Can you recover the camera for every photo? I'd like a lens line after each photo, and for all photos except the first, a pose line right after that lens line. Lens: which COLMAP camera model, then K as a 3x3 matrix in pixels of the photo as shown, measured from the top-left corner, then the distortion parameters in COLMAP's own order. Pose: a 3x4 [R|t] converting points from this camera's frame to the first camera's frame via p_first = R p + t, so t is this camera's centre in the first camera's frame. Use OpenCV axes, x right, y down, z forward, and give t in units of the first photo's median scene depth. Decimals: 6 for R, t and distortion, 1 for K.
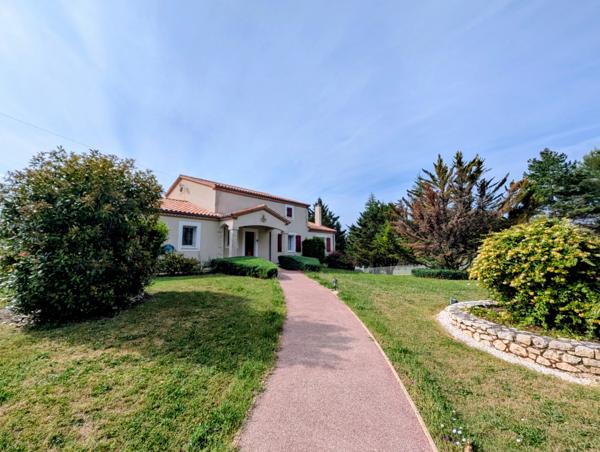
lens RADIAL K [[247.8, 0, 300.0], [0, 247.8, 226.0], [0, 0, 1]] dist [0.001211, 0.000273]
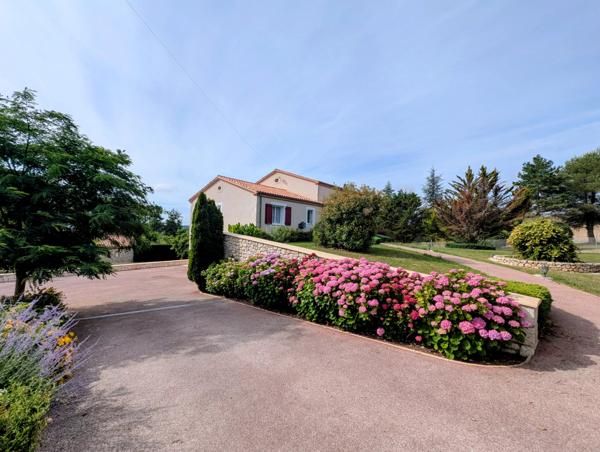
lens RADIAL K [[247.8, 0, 300.0], [0, 247.8, 226.0], [0, 0, 1]] dist [0.001211, 0.000273]
pose [[0.998288, 0.035743, 0.046291, -0.464771], [-0.039690, 0.995386, 0.087356, -0.025896], [-0.042955, -0.089044, 0.995101, -0.416154]]
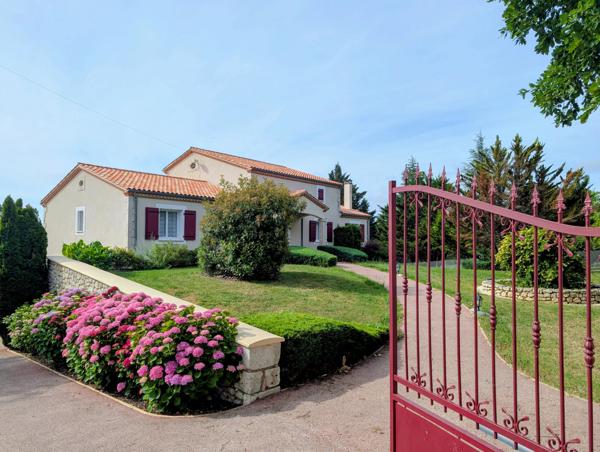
lens RADIAL K [[430.9, 0, 300.0], [0, 430.9, 226.0], [0, 0, 1]] dist [0.019895, -0.005853]
pose [[0.998625, 0.010955, 0.051256, -0.222189], [-0.014450, 0.997559, 0.068324, -0.056514], [-0.050382, -0.068971, 0.996346, -0.531073]]
